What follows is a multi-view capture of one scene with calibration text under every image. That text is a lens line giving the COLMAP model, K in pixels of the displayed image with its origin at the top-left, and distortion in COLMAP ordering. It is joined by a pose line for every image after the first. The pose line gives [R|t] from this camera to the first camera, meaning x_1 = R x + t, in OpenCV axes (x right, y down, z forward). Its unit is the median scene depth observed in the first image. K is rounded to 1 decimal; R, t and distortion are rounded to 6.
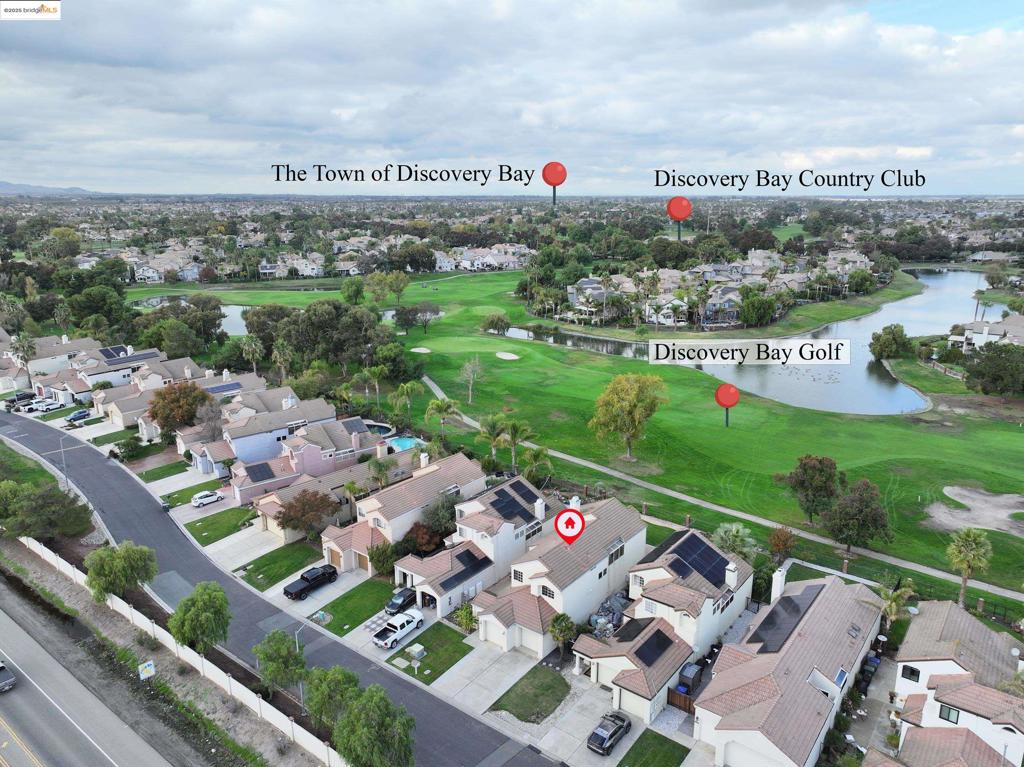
lens RADIAL K [[724.9, 0, 512.0], [0, 724.9, 383.5], [0, 0, 1]] dist [-0.002514, 0.002251]
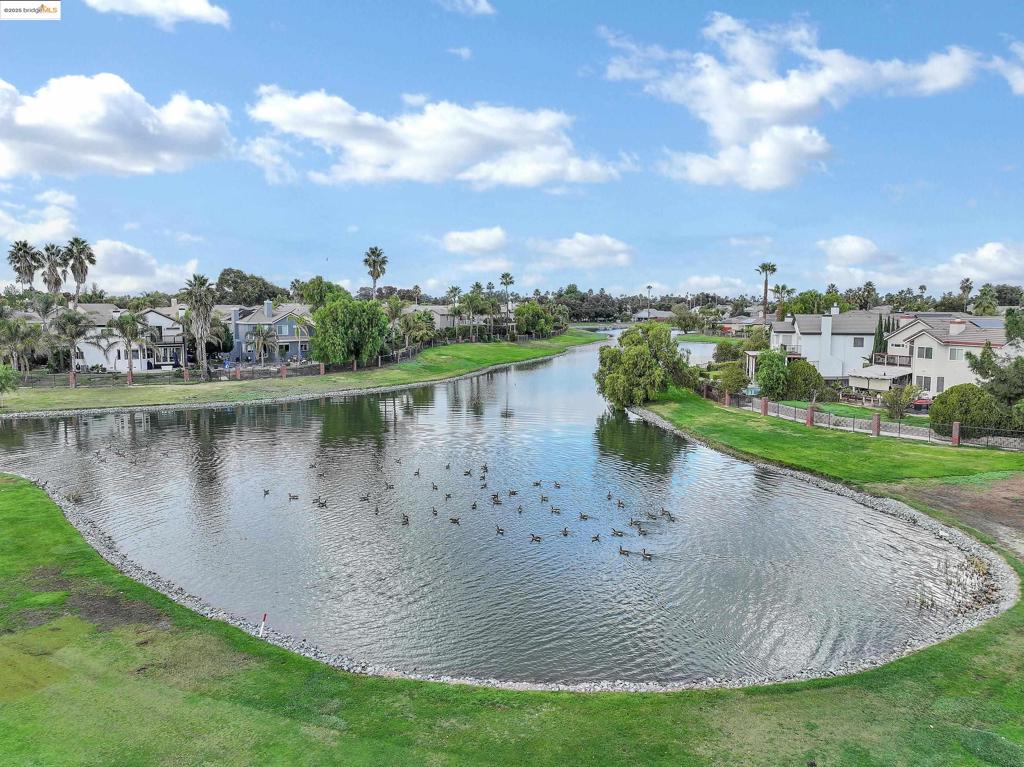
lens RADIAL K [[724.9, 0, 512.0], [0, 724.9, 383.5], [0, 0, 1]] dist [-0.002514, 0.002251]
pose [[0.903168, -0.042618, 0.427166, 0.228781], [0.105302, 0.986653, -0.124204, -0.003683], [-0.416171, 0.157159, 0.895602, 0.540213]]
